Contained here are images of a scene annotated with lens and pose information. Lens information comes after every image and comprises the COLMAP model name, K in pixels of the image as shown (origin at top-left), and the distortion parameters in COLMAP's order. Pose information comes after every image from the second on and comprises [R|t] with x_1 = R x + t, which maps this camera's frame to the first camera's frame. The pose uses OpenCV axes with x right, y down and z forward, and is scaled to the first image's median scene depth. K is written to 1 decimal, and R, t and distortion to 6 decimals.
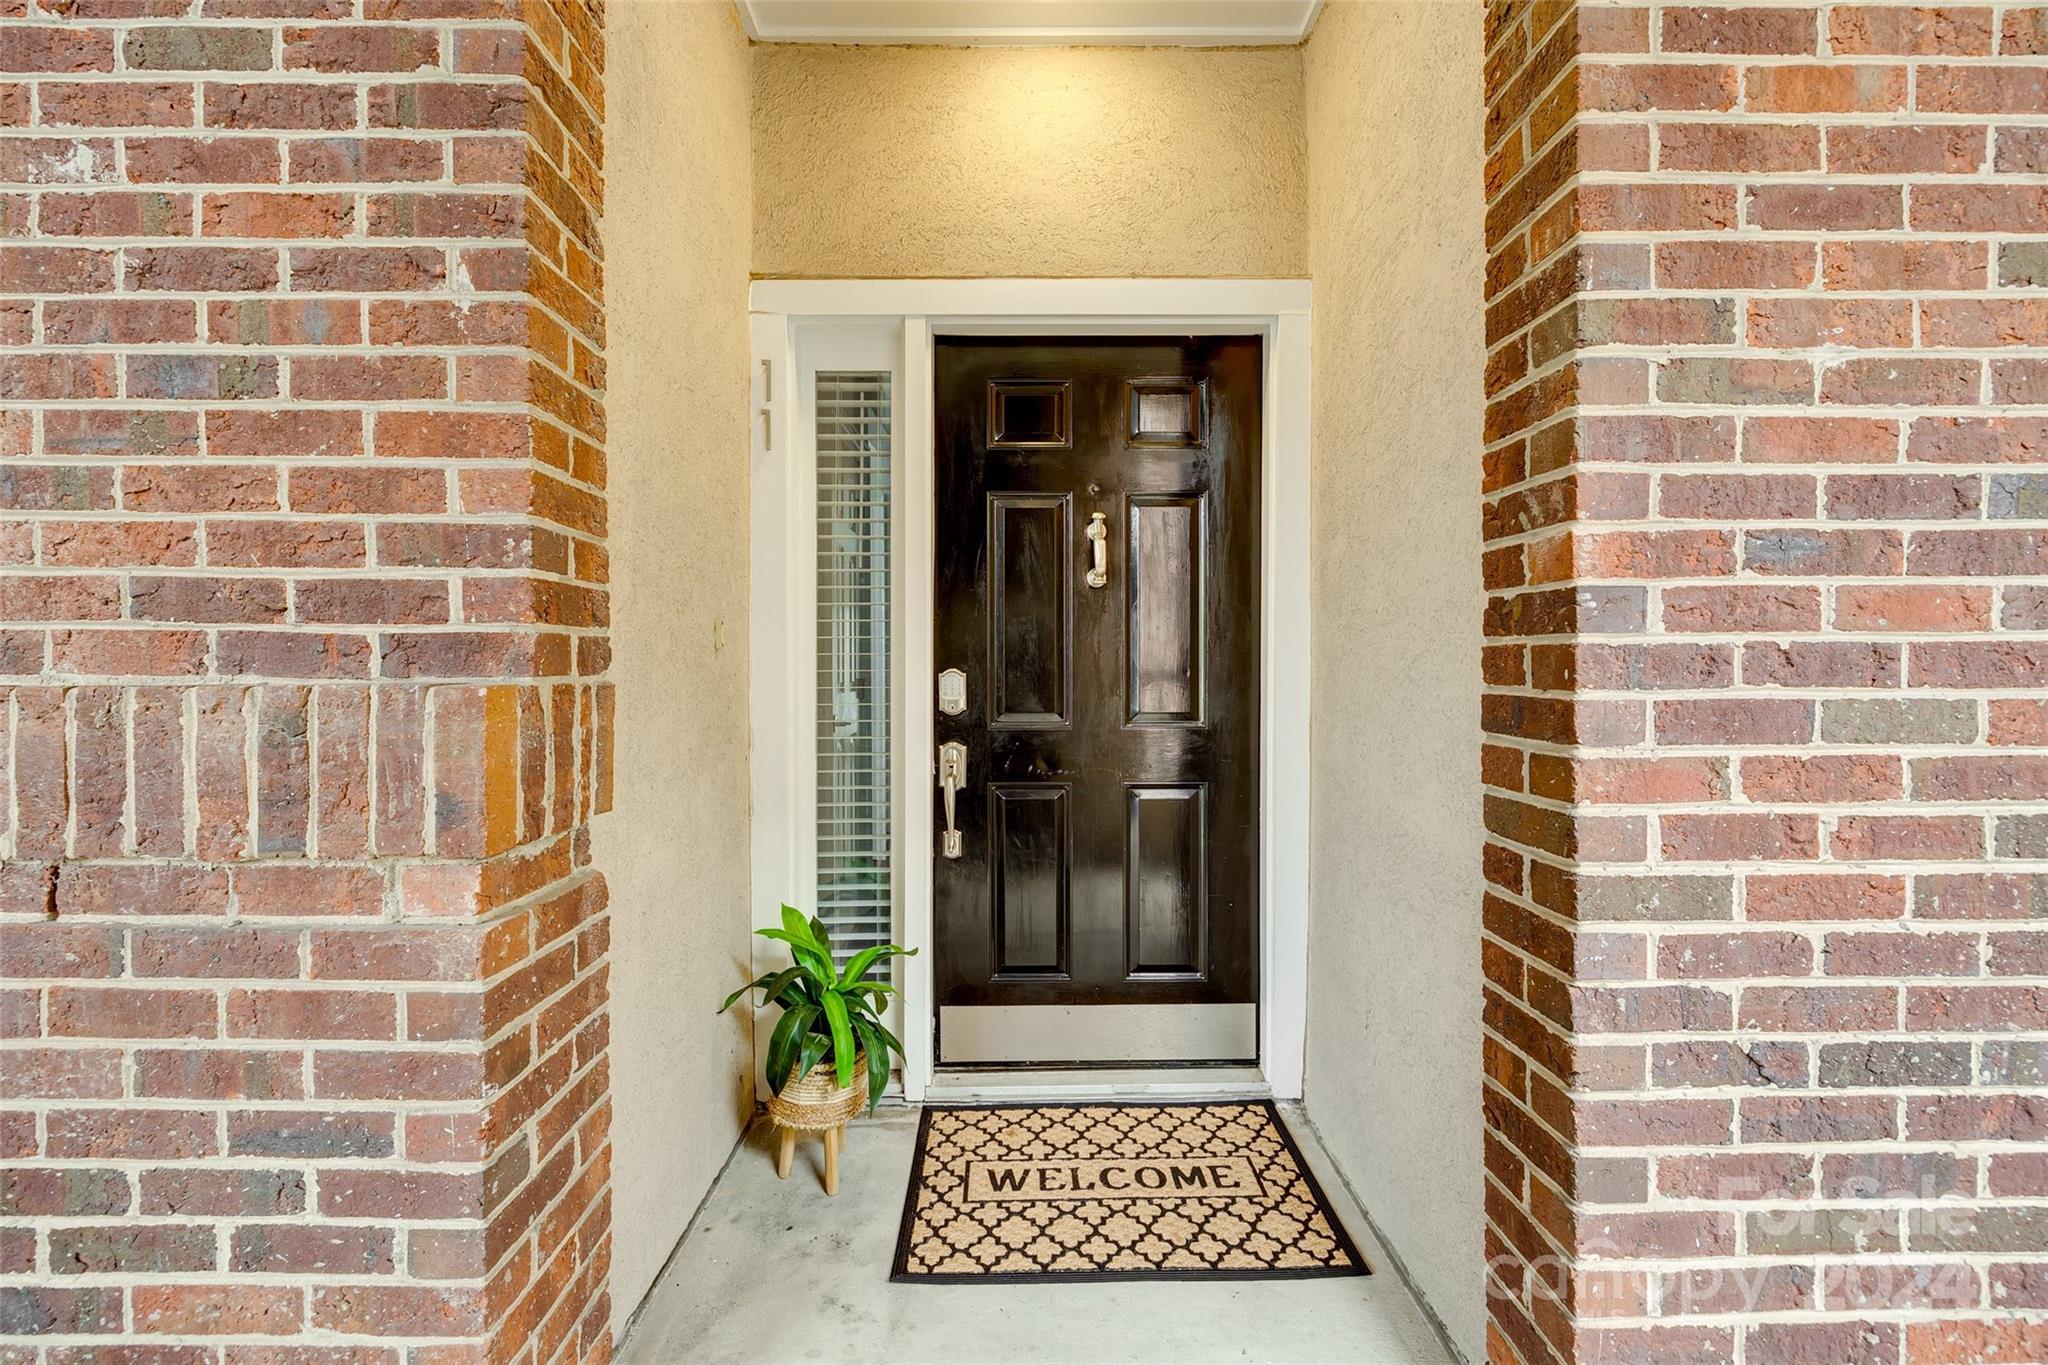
lens RADIAL K [[826.9, 0, 1025.0], [0, 826.9, 673.2], [0, 0, 1]] dist [-0.000247, -0.000016]
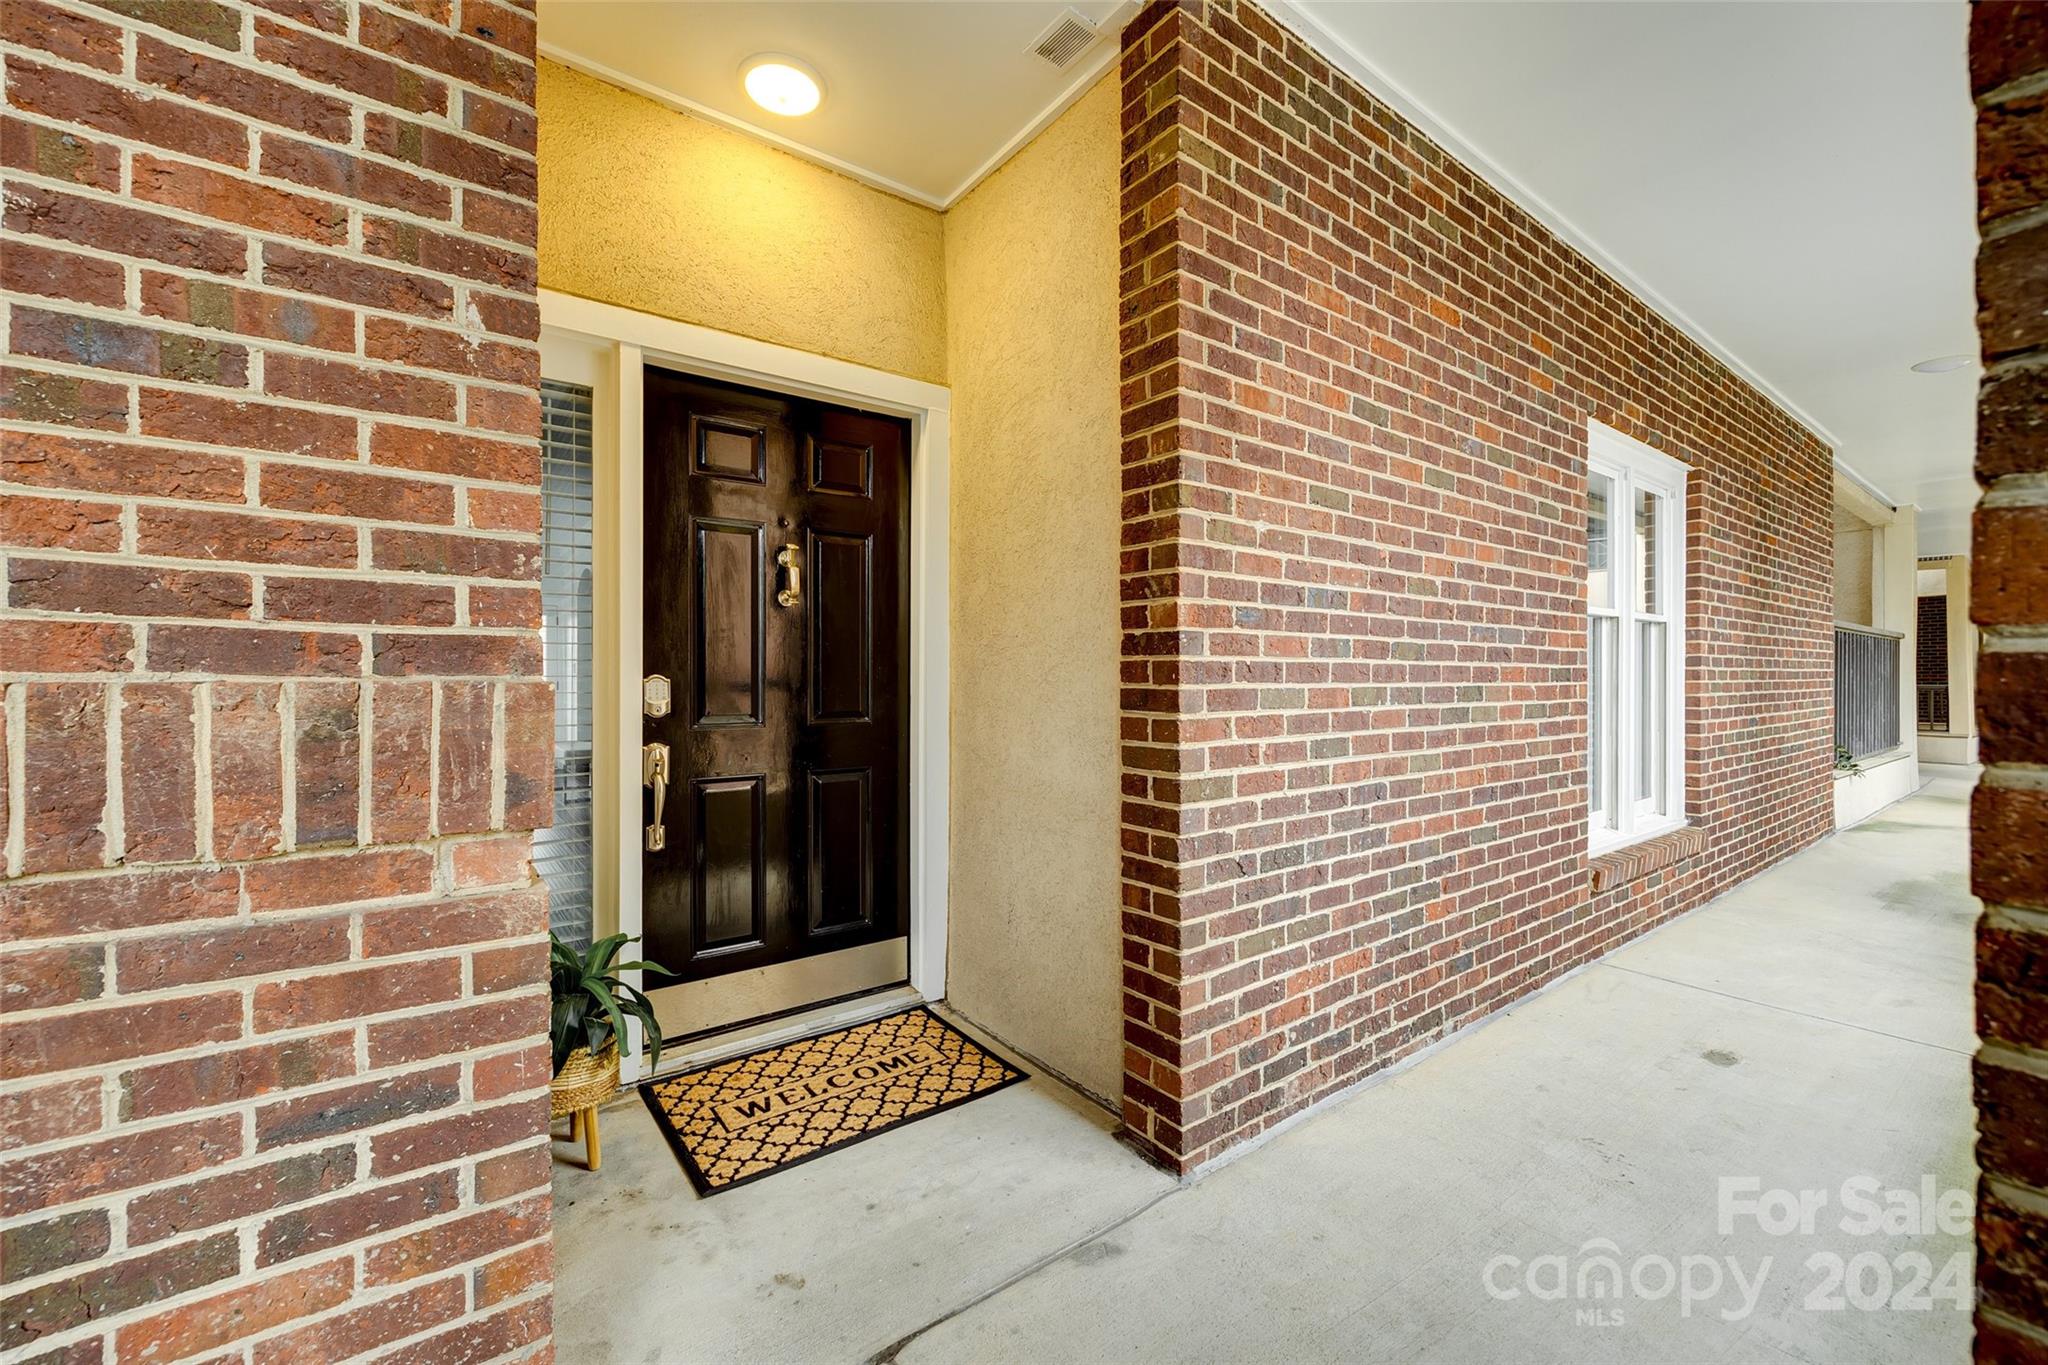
lens RADIAL K [[826.9, 0, 1025.0], [0, 826.9, 673.2], [0, 0, 1]] dist [-0.000247, -0.000016]
pose [[0.805621, 0.005910, 0.592401, -0.737087], [0.002475, 0.999908, -0.013342, 0.018367], [-0.592426, 0.012215, 0.805532, -0.328525]]
